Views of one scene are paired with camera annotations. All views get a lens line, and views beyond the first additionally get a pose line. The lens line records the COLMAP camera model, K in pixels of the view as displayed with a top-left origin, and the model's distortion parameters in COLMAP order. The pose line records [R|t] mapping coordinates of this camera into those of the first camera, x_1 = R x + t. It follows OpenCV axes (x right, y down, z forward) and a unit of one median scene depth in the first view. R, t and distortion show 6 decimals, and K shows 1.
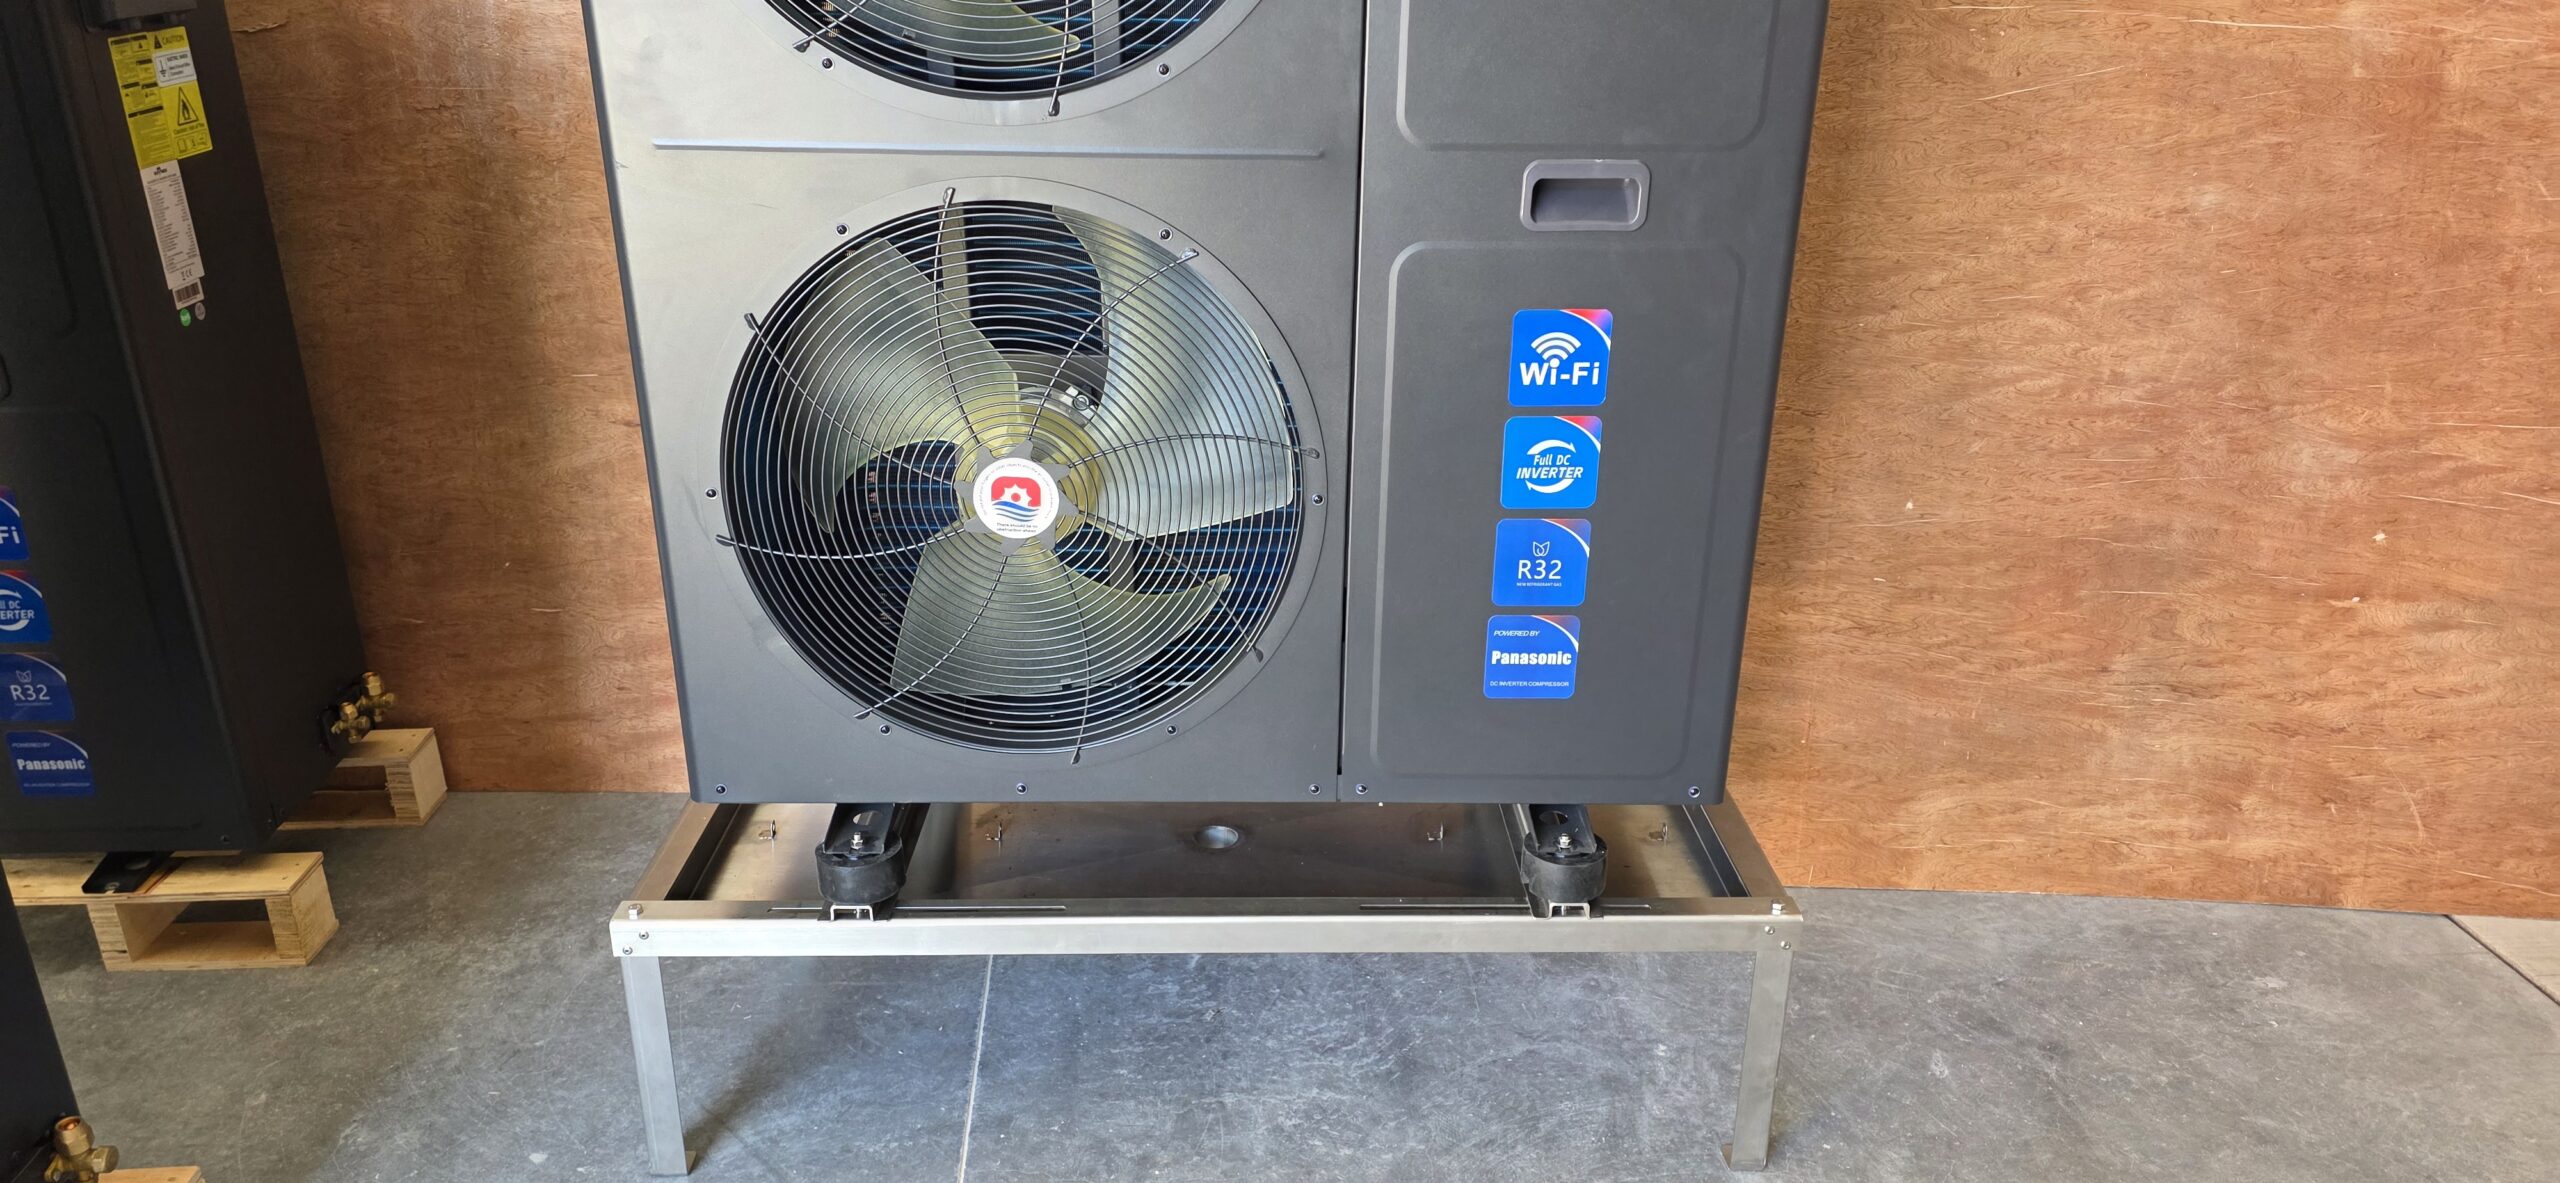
lens RADIAL K [[1709.1, 0, 1268.0], [0, 1709.1, 604.8], [0, 0, 1]] dist [0.095235, -0.115251]
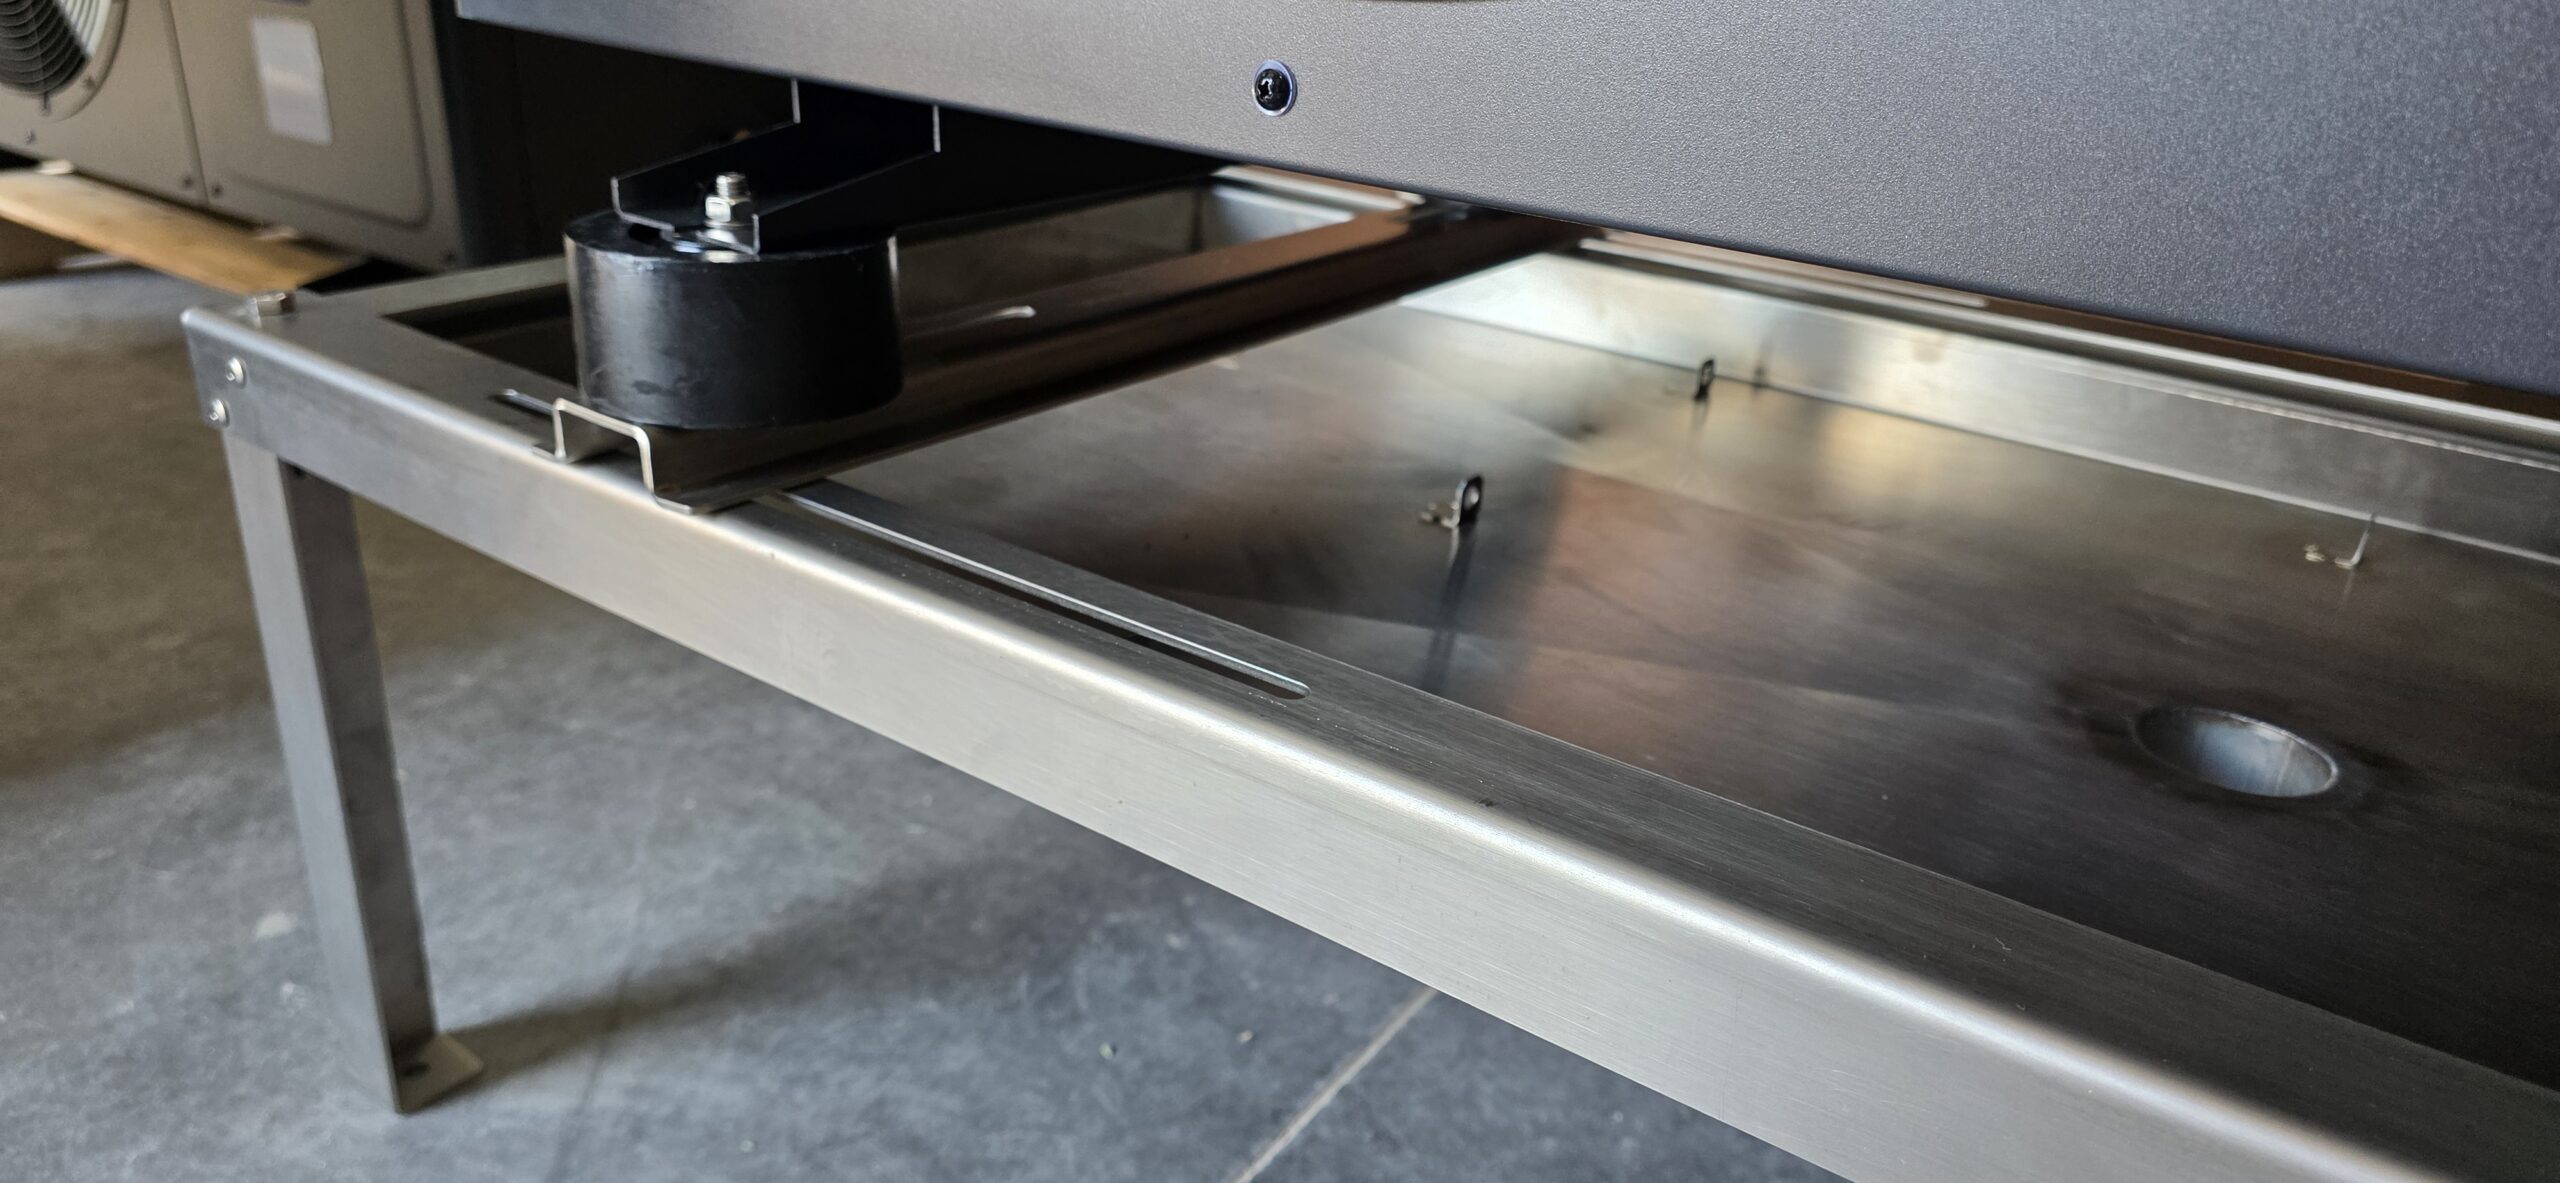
lens RADIAL K [[1752.7, 0, 1293.4], [0, 1752.7, 586.4], [0, 0, 1]] dist [0.053862, -0.069364]
pose [[0.795300, 0.264475, -0.545482, -0.006014], [-0.268936, 0.960348, 0.073519, 0.124915], [0.543297, 0.088230, 0.834892, 0.687248]]
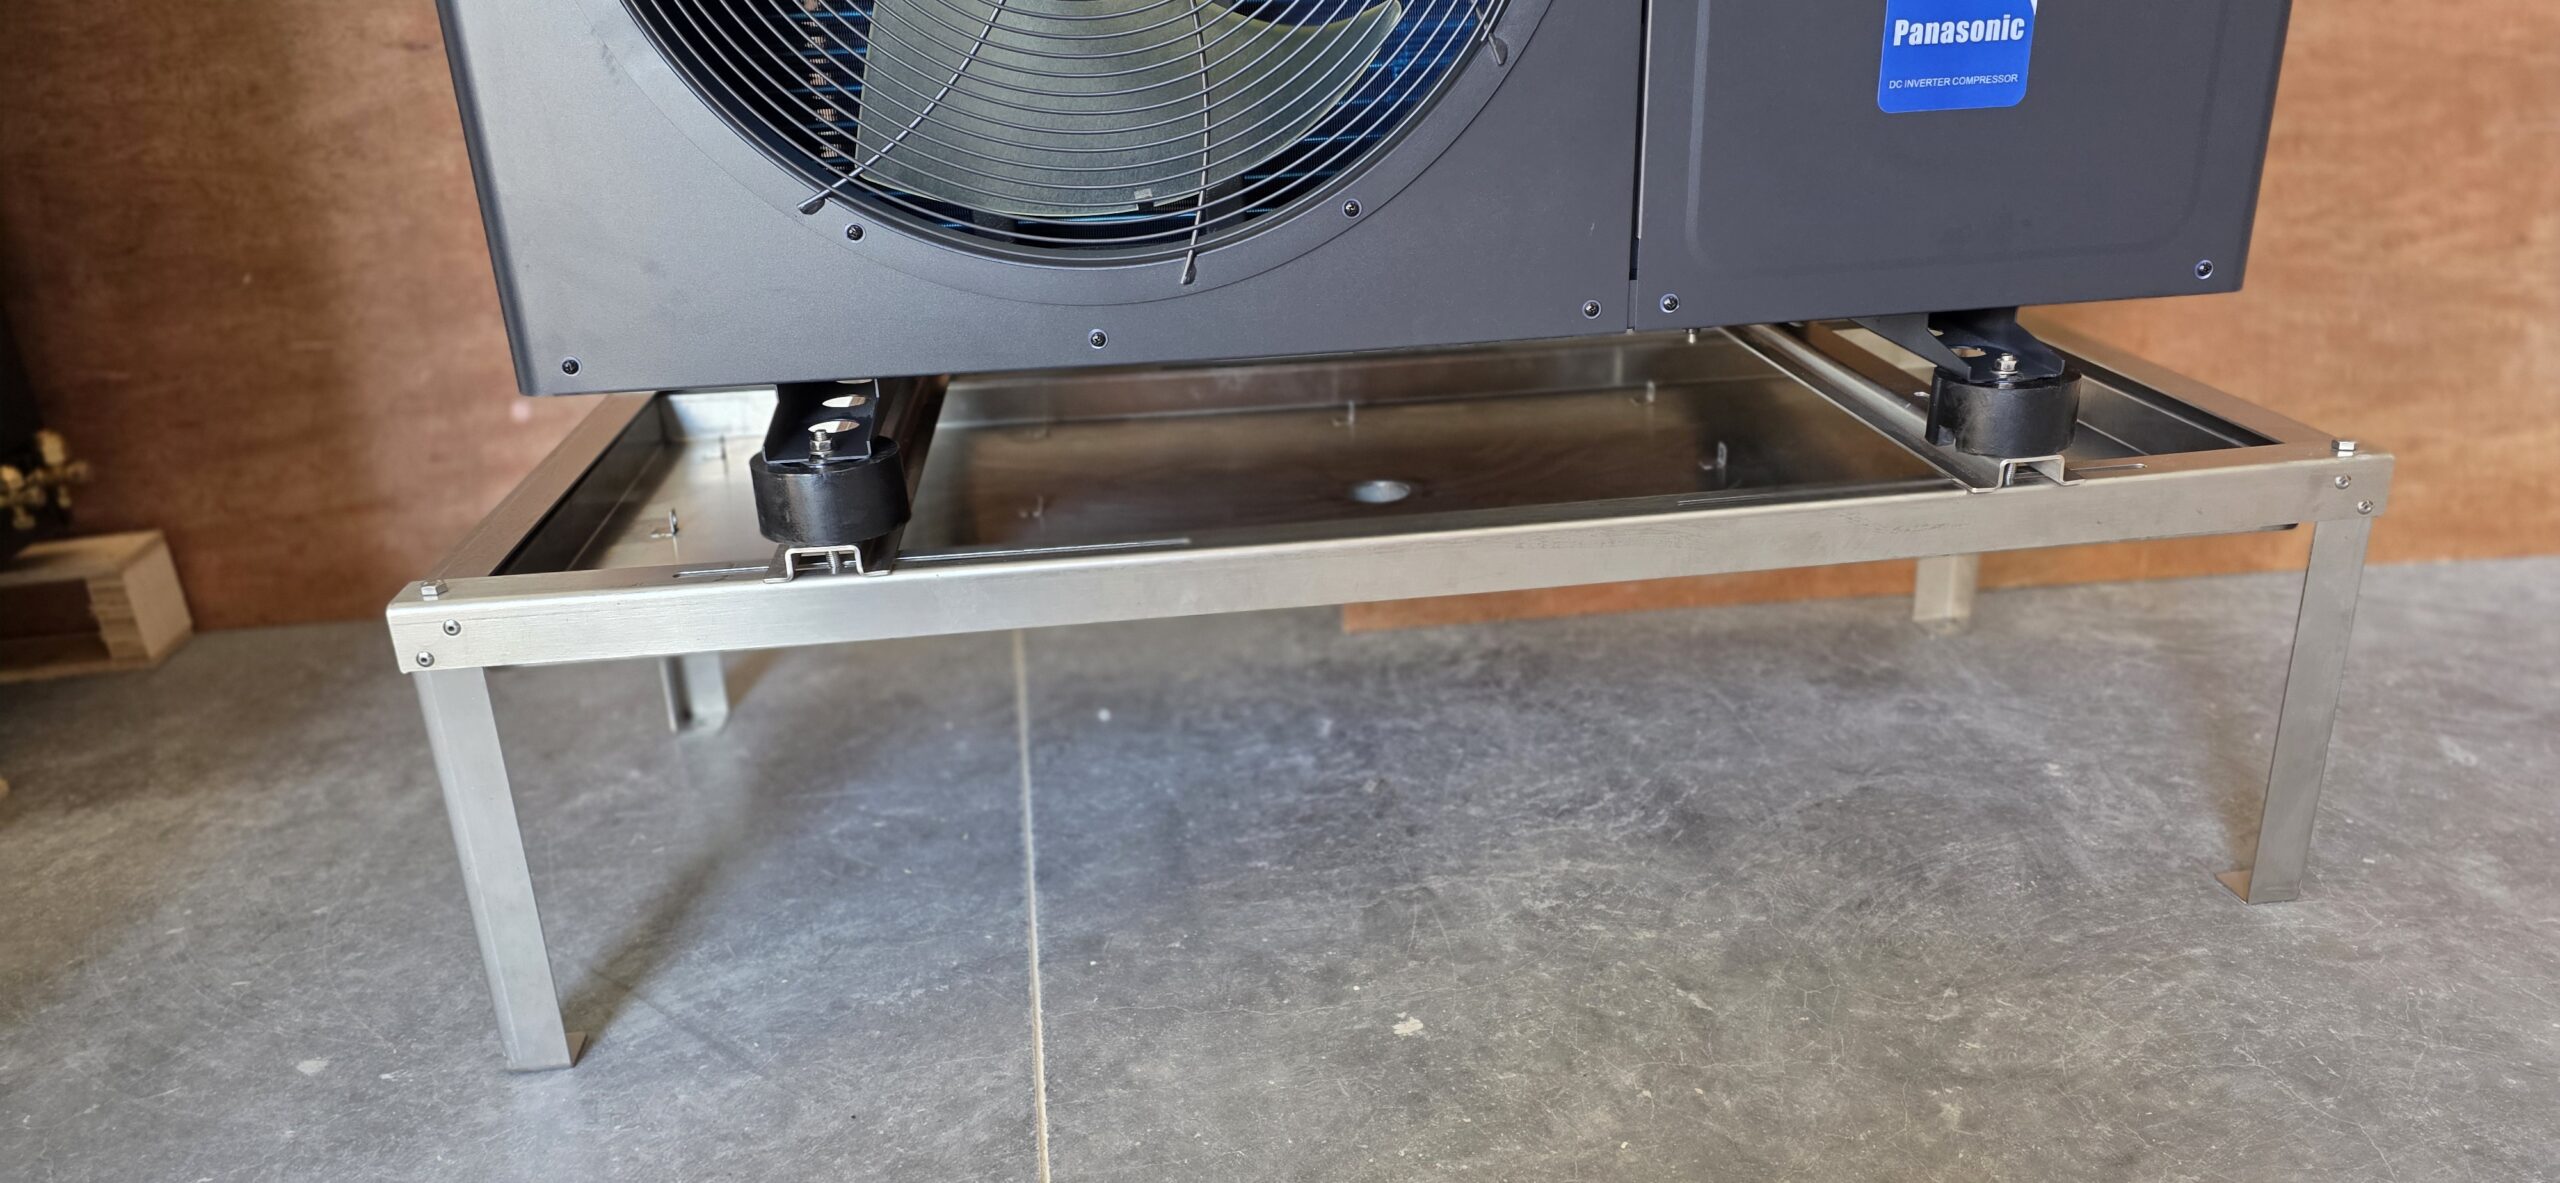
lens RADIAL K [[1712.8, 0, 1299.6], [0, 1712.8, 614.9], [0, 0, 1]] dist [0.074326, -0.074777]
pose [[0.994283, -0.079287, 0.071512, -0.104060], [0.079508, 0.996834, -0.000249, 0.172195], [-0.071266, 0.005933, 0.997440, 0.344621]]
